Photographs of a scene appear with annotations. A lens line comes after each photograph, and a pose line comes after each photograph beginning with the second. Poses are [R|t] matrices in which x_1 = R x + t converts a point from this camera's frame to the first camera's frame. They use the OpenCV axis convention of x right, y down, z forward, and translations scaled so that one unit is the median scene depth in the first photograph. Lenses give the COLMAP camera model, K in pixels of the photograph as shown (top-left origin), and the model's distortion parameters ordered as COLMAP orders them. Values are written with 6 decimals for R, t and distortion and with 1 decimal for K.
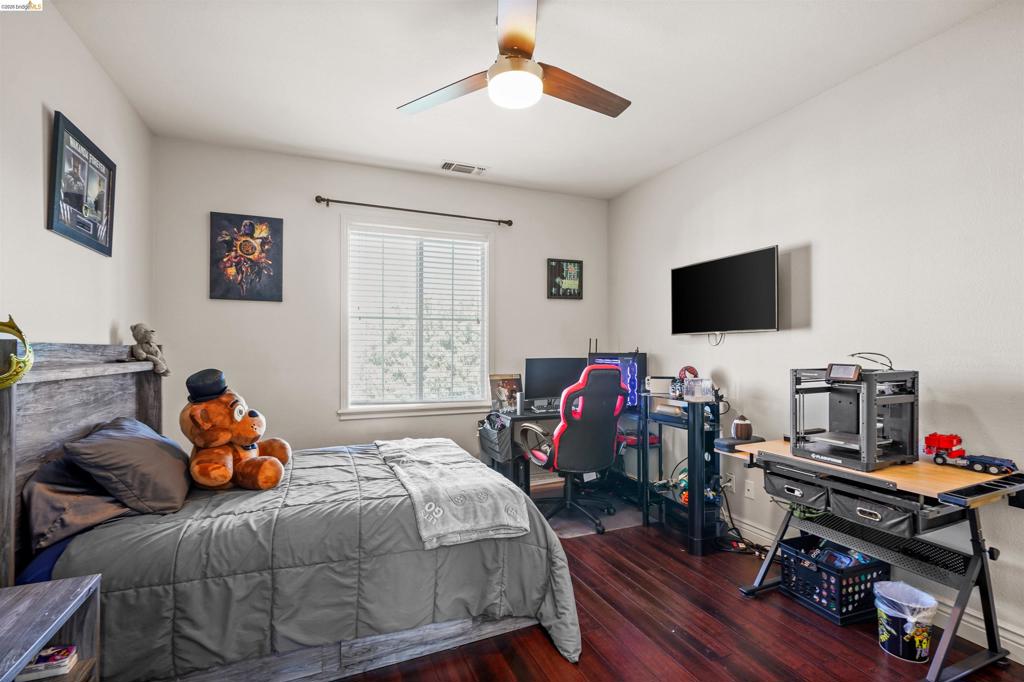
lens RADIAL K [[470.3, 0, 506.2], [0, 470.3, 341.2], [0, 0, 1]] dist [-0.005156, 0.000274]
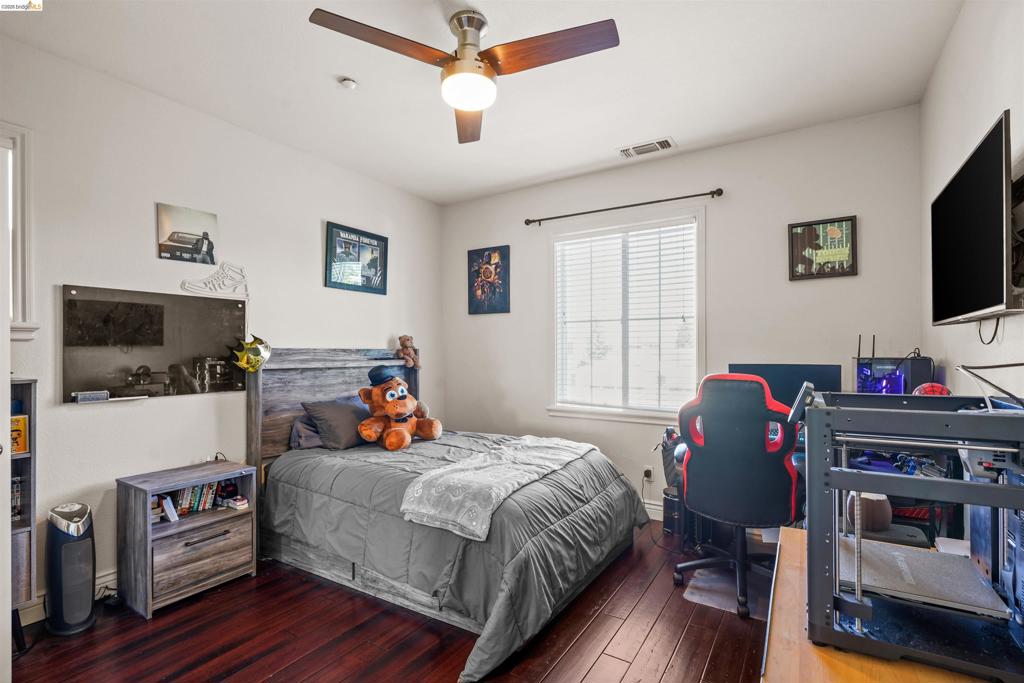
lens RADIAL K [[470.3, 0, 507.0], [0, 470.3, 348.6], [0, 0, 1]] dist [-0.005156, 0.000274]
pose [[0.572711, -0.003955, -0.819748, 0.537506], [0.014189, 0.999886, 0.005089, 0.002991], [0.819635, -0.014546, 0.572702, 0.300034]]
